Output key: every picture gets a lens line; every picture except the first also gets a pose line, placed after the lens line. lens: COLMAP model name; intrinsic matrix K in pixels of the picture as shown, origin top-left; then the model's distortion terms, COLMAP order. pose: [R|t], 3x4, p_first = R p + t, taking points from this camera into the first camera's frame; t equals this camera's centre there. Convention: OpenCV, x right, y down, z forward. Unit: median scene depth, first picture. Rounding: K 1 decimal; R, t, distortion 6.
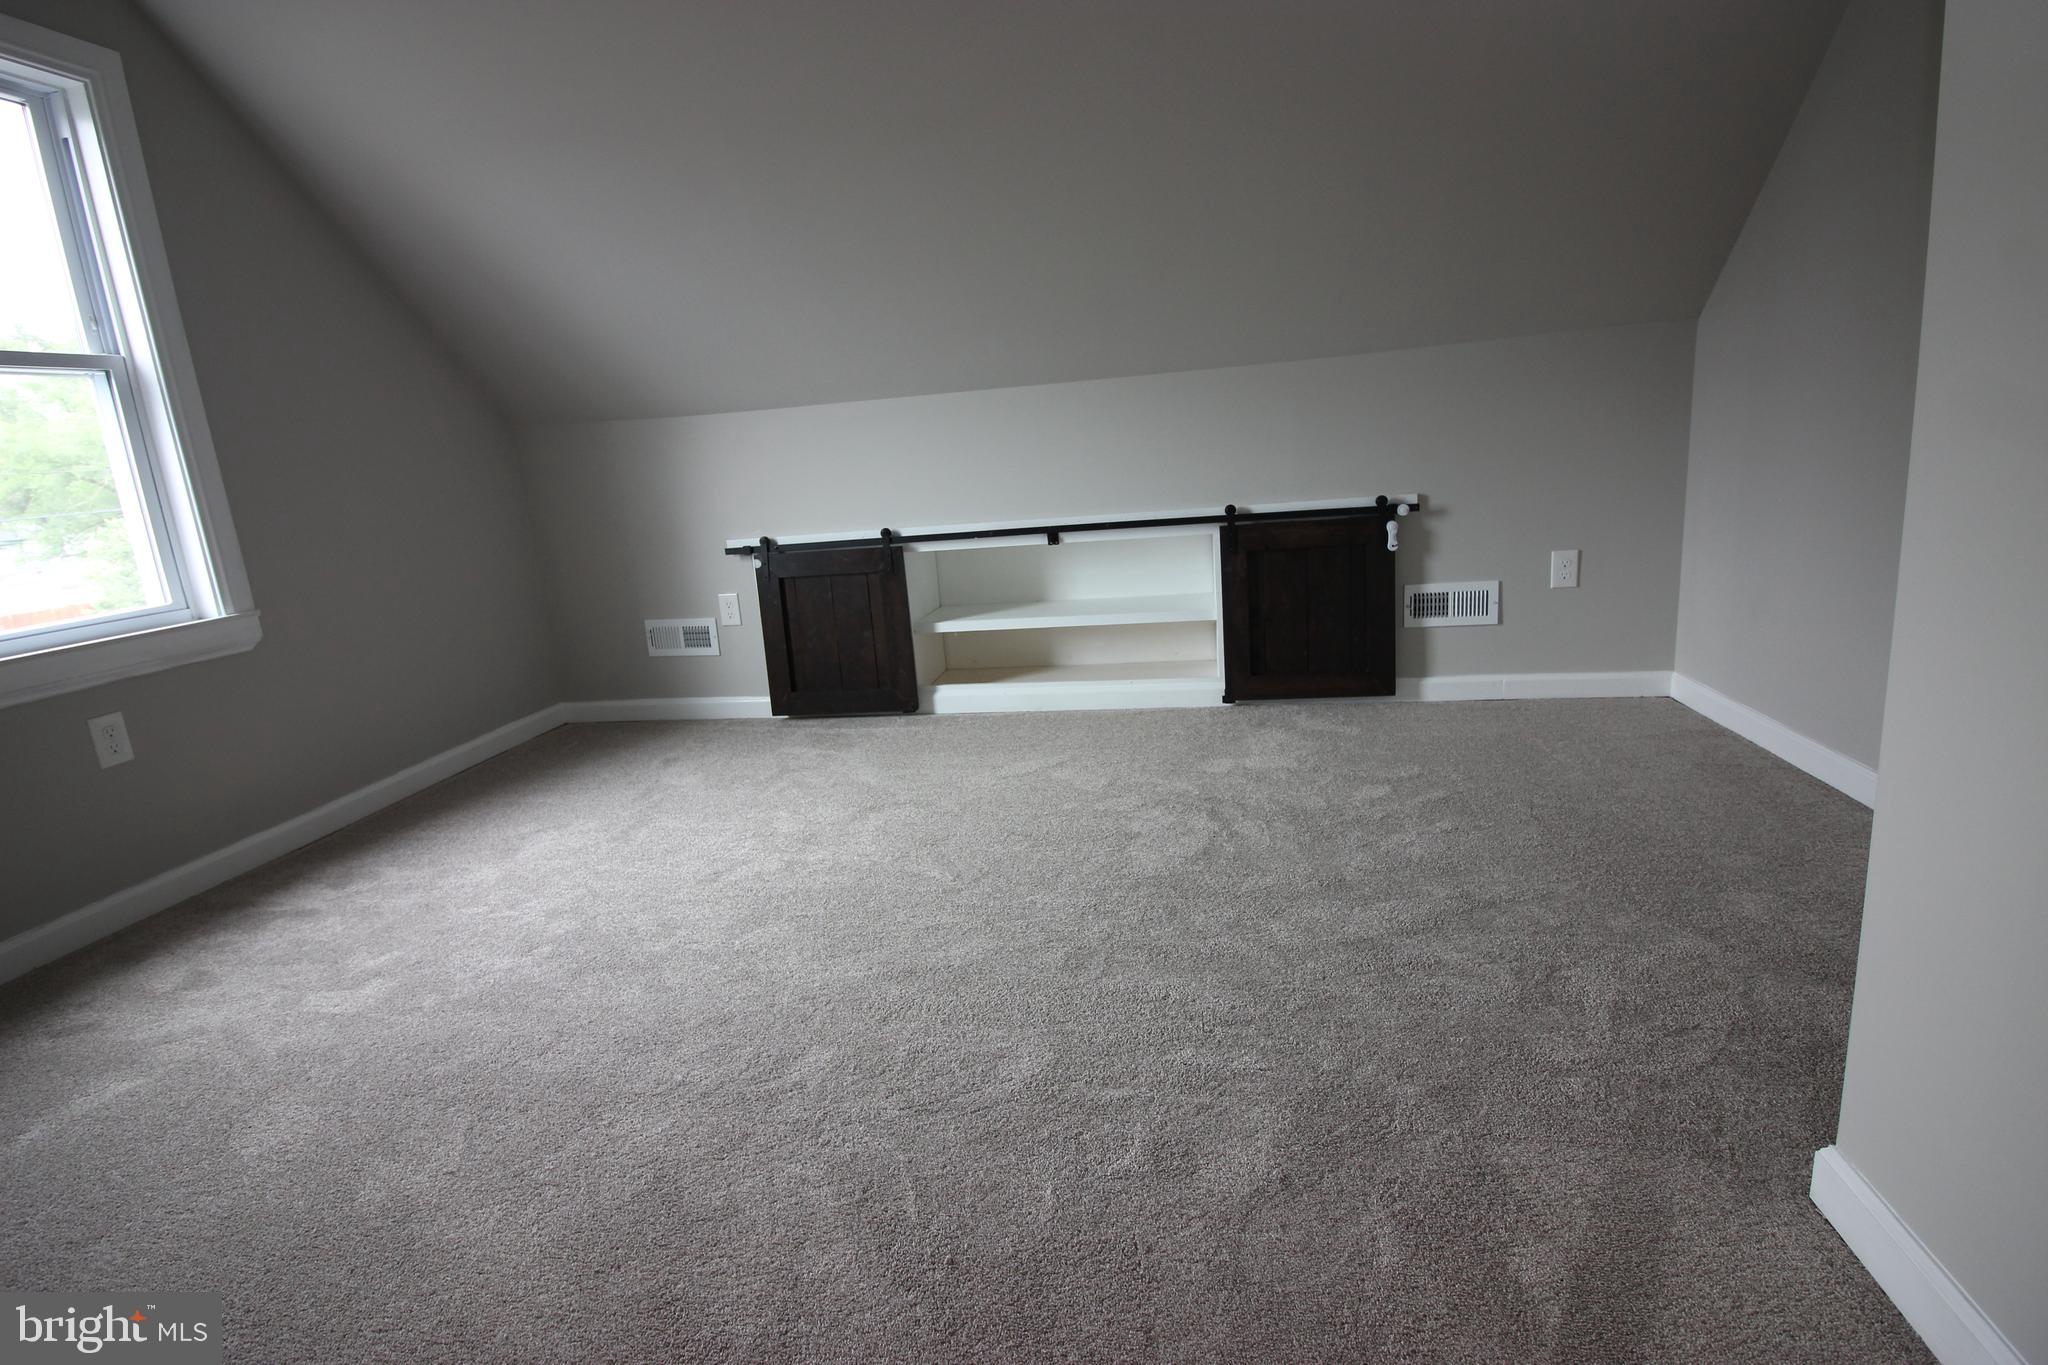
lens RADIAL K [[1007.9, 0, 1030.9], [0, 1007.9, 678.7], [0, 0, 1]] dist [0.000184, -0.008400]
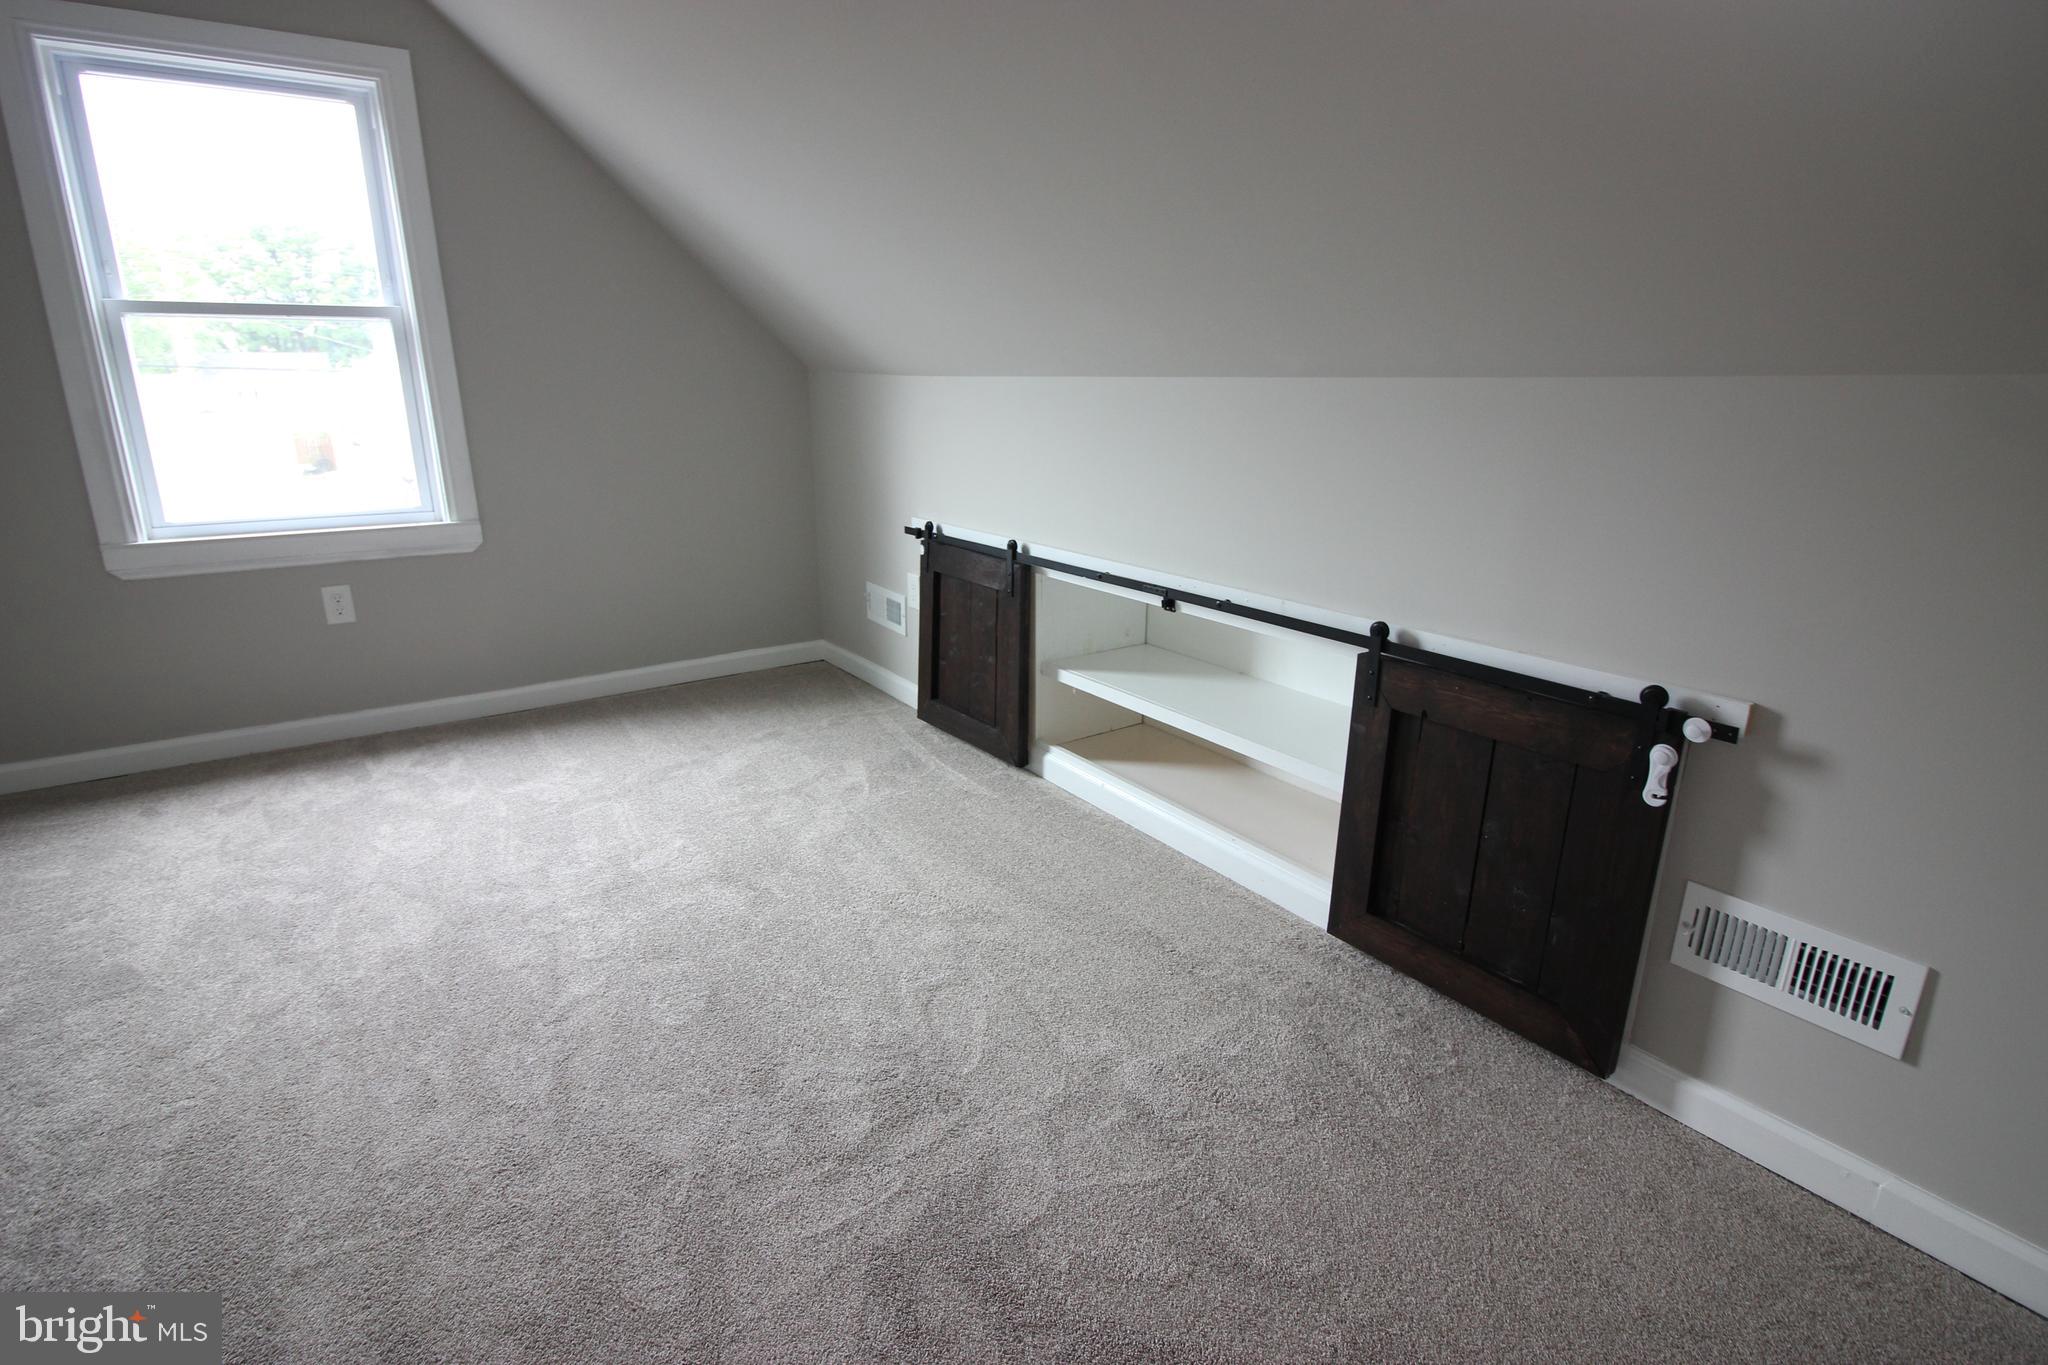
lens RADIAL K [[1007.9, 0, 1019.2], [0, 1007.9, 673.6], [0, 0, 1]] dist [0.000184, -0.008400]
pose [[0.699679, 0.279455, -0.657537, 0.439198], [-0.219941, 0.959885, 0.173917, -0.200201], [0.679762, 0.022933, 0.733074, 0.451813]]
